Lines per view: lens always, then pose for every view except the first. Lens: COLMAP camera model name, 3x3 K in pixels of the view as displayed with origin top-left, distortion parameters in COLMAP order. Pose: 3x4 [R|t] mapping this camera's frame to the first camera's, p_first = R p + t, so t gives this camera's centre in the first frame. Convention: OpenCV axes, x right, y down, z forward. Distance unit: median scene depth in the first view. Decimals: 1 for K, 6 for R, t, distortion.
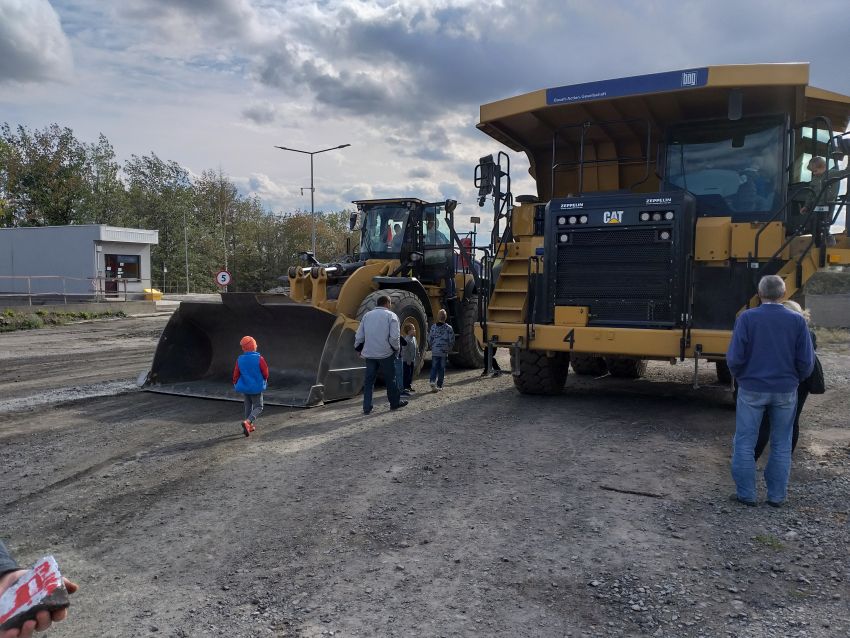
lens RADIAL K [[686.2, 0, 429.2], [0, 686.2, 344.6], [0, 0, 1]] dist [0.071395, -0.143524]
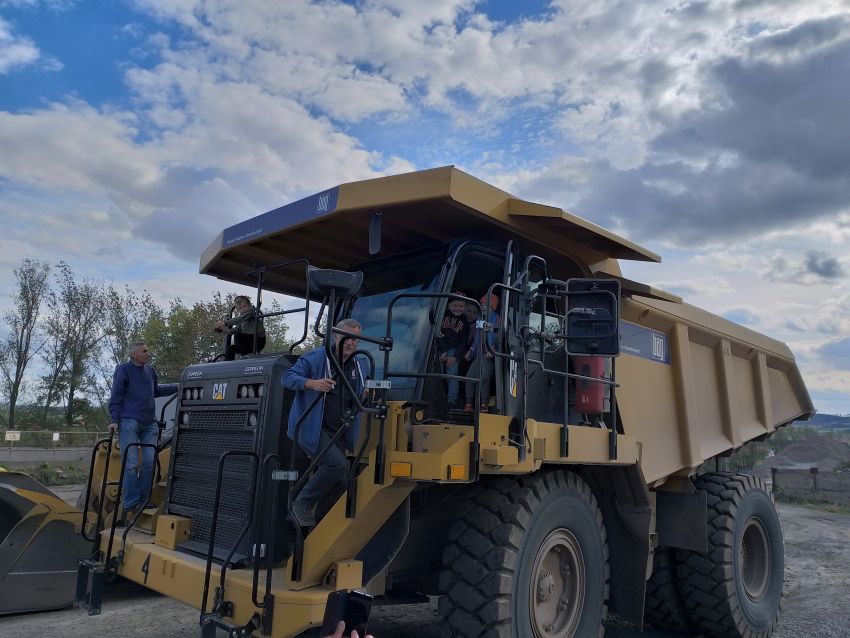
lens RADIAL K [[686.2, 0, 429.2], [0, 686.2, 344.6], [0, 0, 1]] dist [0.071395, -0.143524]
pose [[0.947931, -0.000877, -0.318474, 0.659188], [-0.074168, 0.971893, -0.223436, -0.085121], [0.309719, 0.235422, 0.921222, 0.386723]]
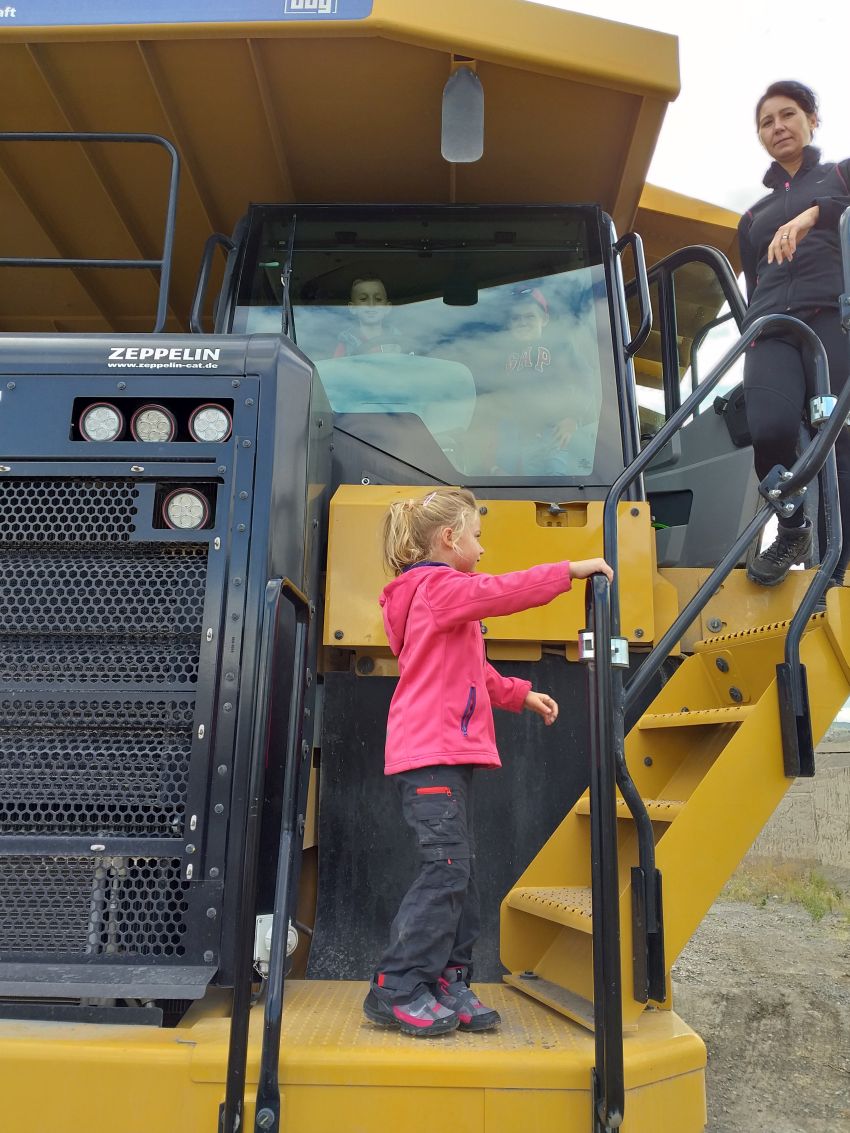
lens RADIAL K [[914.6, 0, 425.0], [0, 914.6, 566.5], [0, 0, 1]] dist [0.071395, -0.143524]
pose [[0.898236, 0.107833, 0.426079, 0.267600], [0.019878, 0.958476, -0.284479, -0.057971], [-0.439063, 0.263999, 0.858795, 0.680346]]
